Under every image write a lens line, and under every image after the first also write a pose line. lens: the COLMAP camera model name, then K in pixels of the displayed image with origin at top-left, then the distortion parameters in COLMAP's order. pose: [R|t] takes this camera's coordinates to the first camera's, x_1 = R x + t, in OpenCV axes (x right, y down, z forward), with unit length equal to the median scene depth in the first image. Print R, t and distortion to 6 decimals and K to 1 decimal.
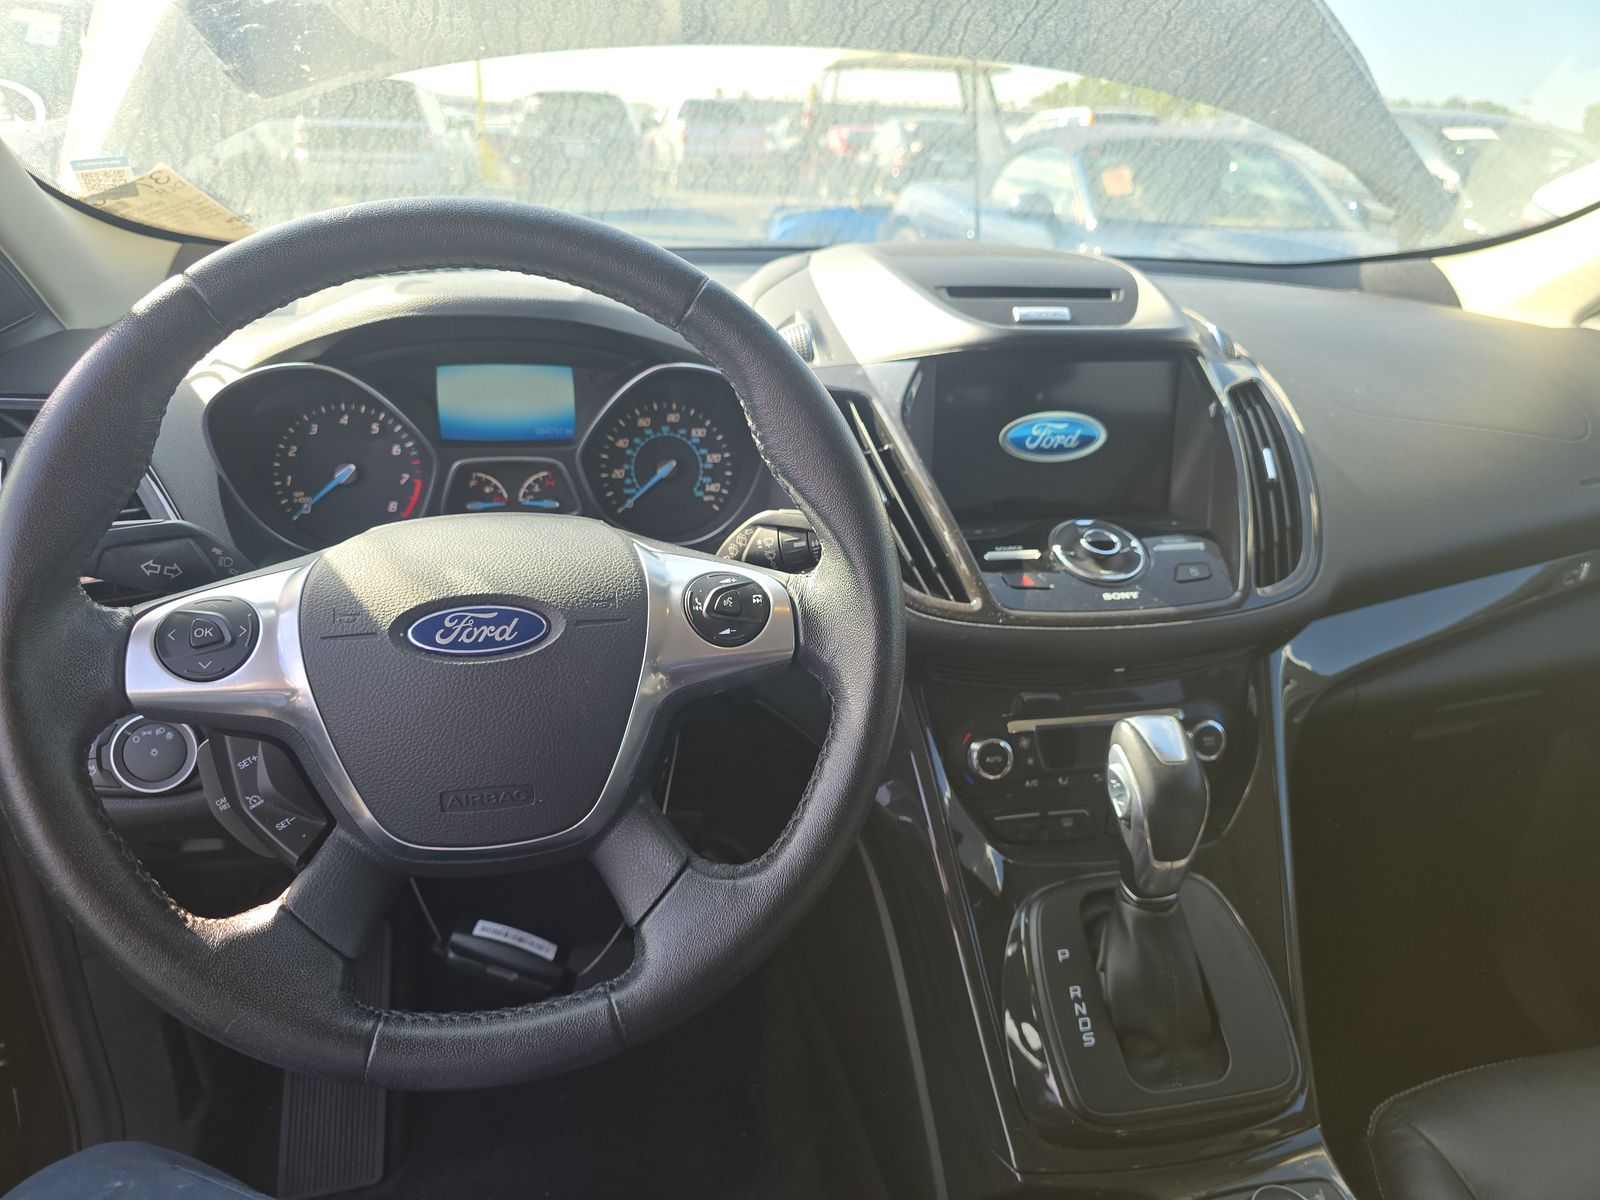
lens RADIAL K [[1066.8, 0, 800.0], [0, 1066.8, 600.0], [0, 0, 1]] dist [0.031548, -0.047166]
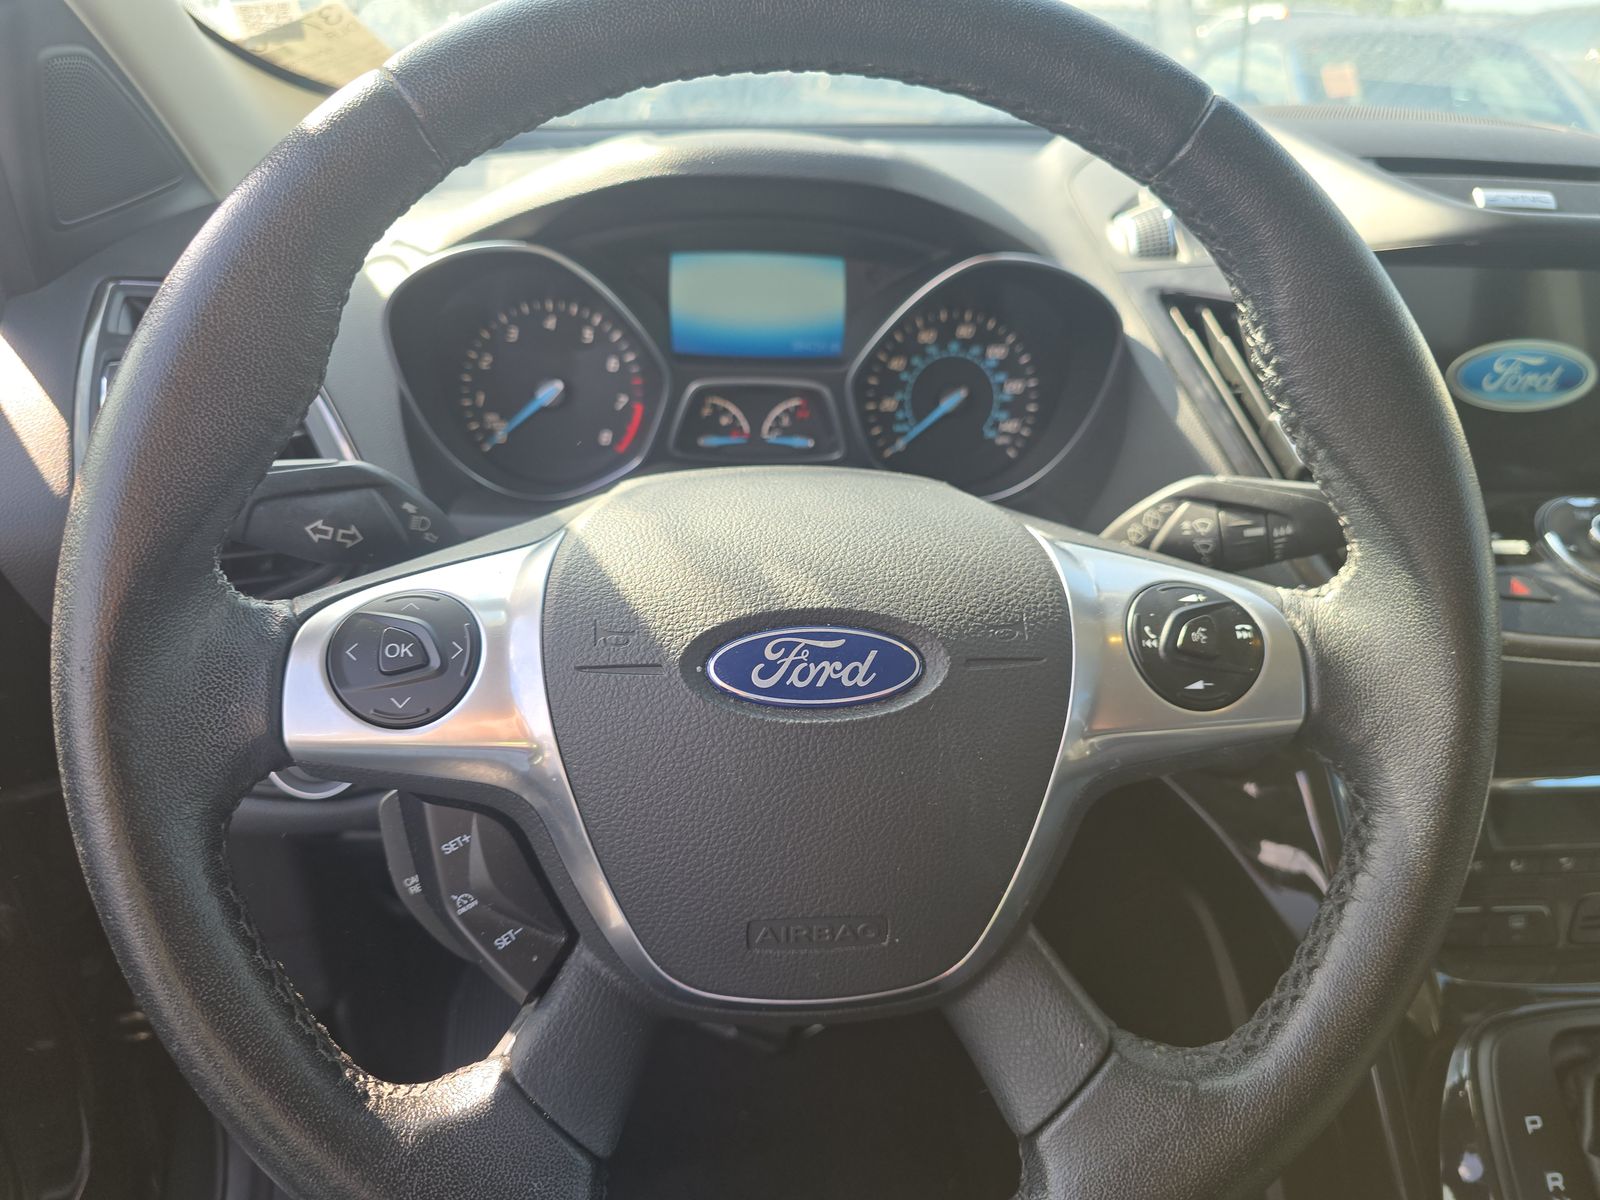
lens RADIAL K [[1083.1, 0, 800.0], [0, 1083.1, 600.0], [0, 0, 1]] dist [0.053123, -0.107021]
pose [[0.992010, 0.055697, -0.113197, -0.206499], [-0.047688, 0.996244, 0.072269, -0.048133], [0.116797, -0.066294, 0.990941, 0.322596]]
